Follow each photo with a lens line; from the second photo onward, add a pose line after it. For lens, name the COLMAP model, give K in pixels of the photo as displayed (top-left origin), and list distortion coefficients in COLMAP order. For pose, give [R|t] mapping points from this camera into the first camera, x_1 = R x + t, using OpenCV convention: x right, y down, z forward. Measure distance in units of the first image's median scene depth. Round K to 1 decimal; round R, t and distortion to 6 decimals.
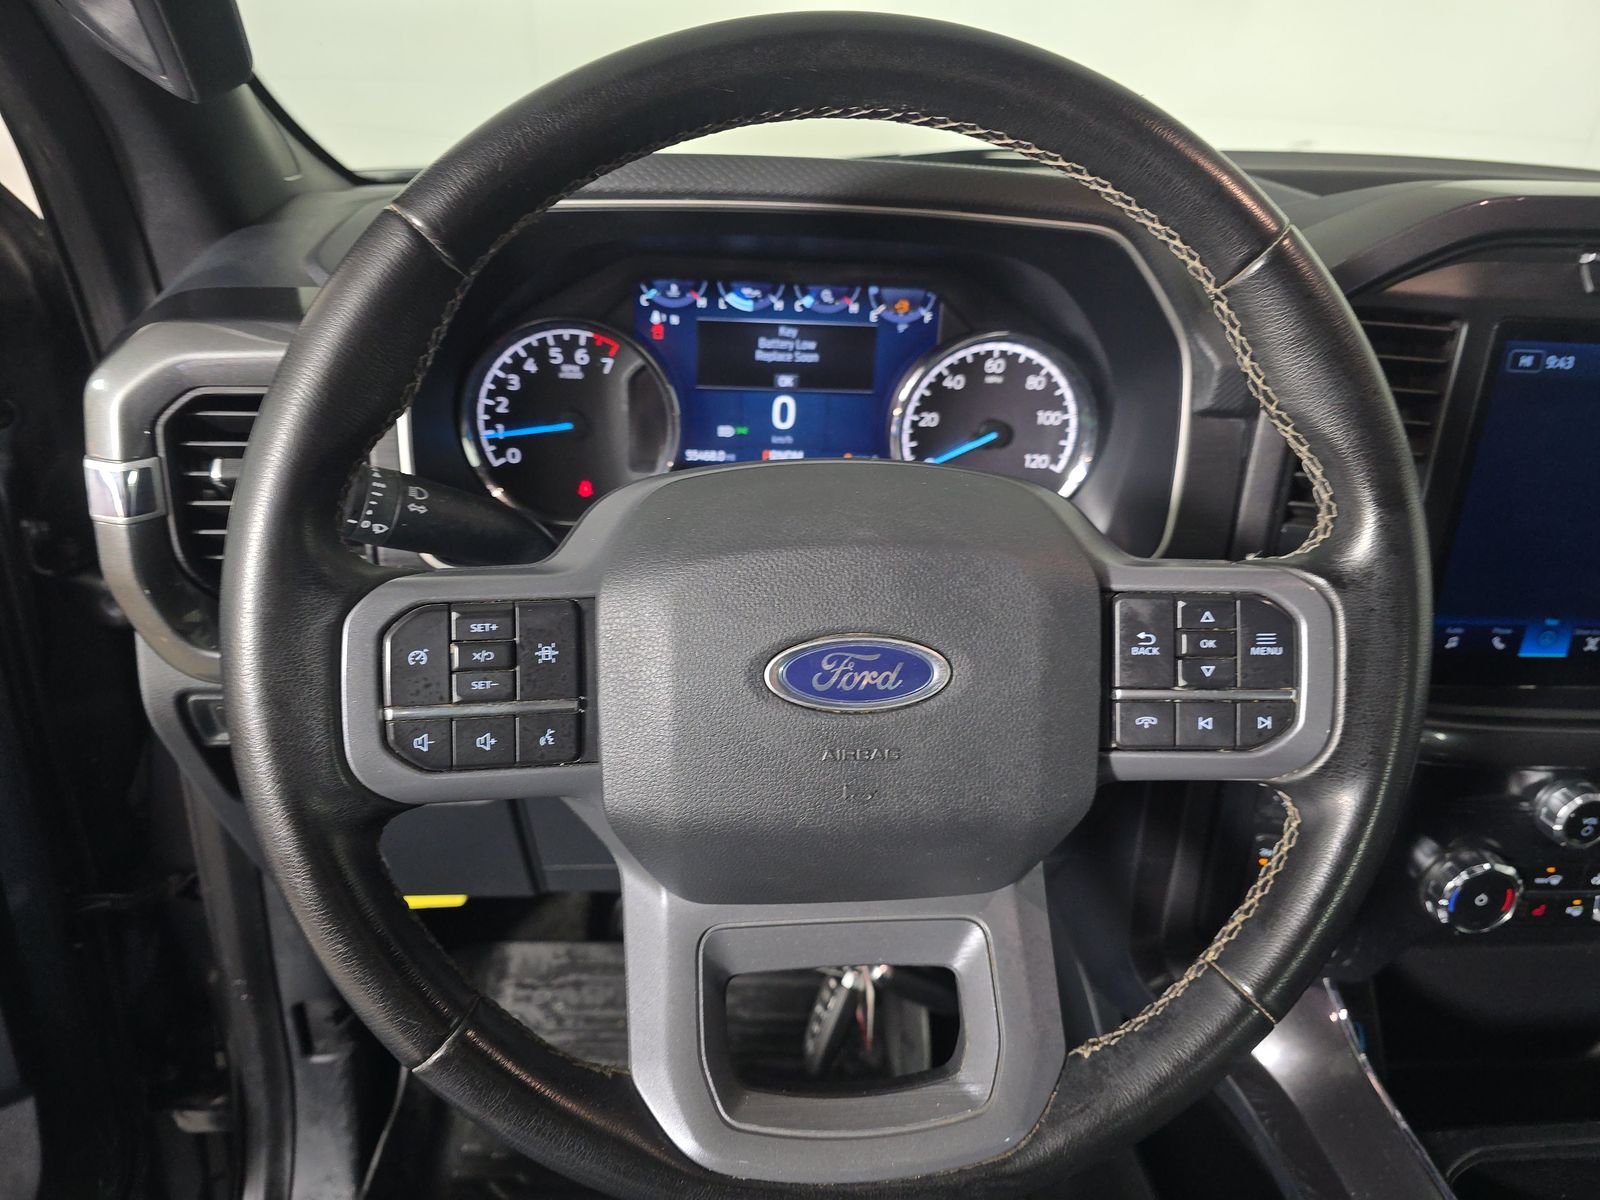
lens RADIAL K [[1072.8, 0, 800.0], [0, 1072.8, 600.0], [0, 0, 1]] dist [0.038886, -0.055870]
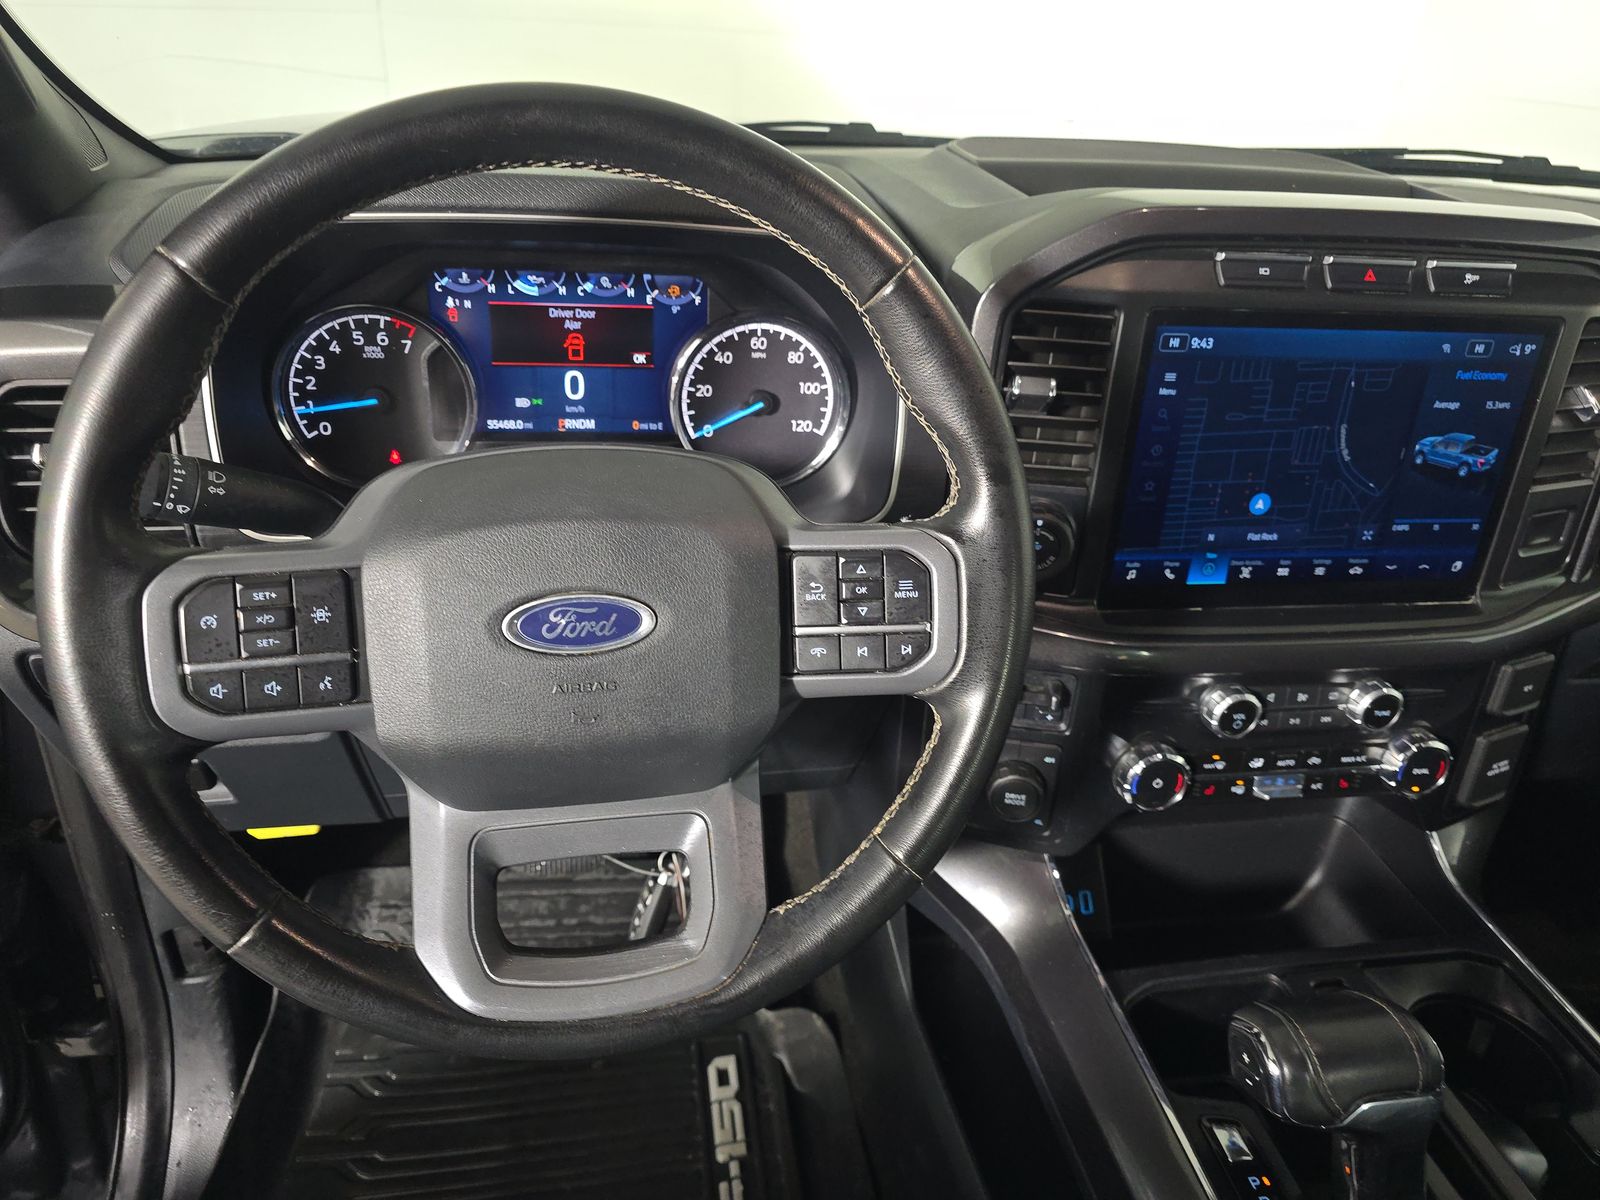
lens RADIAL K [[1069.9, 0, 800.0], [0, 1069.9, 600.0], [0, 0, 1]] dist [0.046046, -0.054485]
pose [[0.995778, -0.030726, 0.086501, 0.138054], [0.024850, 0.997362, 0.068209, -0.025671], [-0.088369, -0.065772, 0.993914, -0.181365]]
